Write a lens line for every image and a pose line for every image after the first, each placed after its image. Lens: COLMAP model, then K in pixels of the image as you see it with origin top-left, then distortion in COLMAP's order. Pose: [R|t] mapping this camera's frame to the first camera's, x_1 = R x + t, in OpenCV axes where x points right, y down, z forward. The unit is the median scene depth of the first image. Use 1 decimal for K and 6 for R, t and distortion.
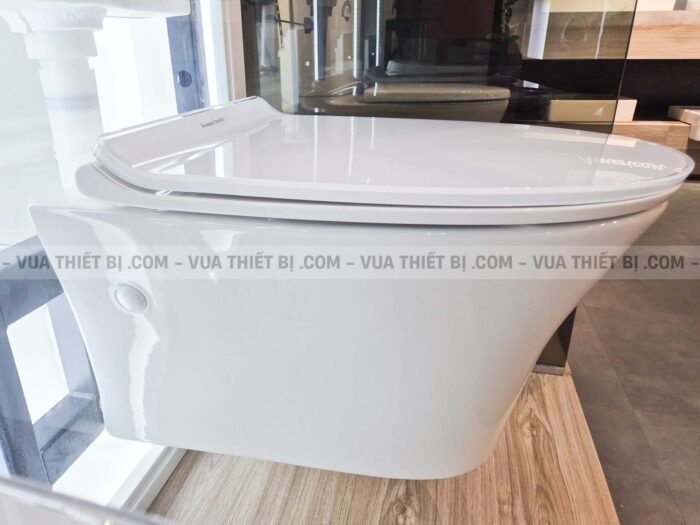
lens RADIAL K [[546.1, 0, 350.0], [0, 546.1, 262.5], [0, 0, 1]] dist [-0.002909, 0.004620]
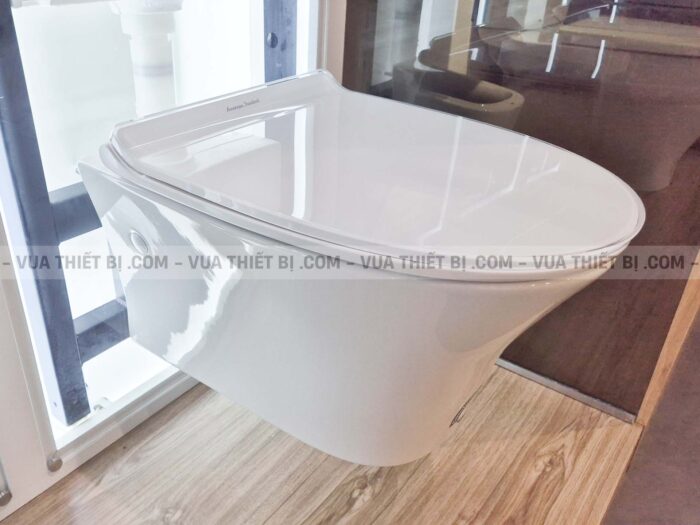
lens RADIAL K [[620.8, 0, 350.0], [0, 620.8, 262.5], [0, 0, 1]] dist [-0.045130, 0.001468]
pose [[0.899317, 0.251312, -0.357872, 0.369440], [-0.208002, 0.965697, 0.155450, -0.141269], [0.384662, -0.065361, 0.920741, -0.086658]]
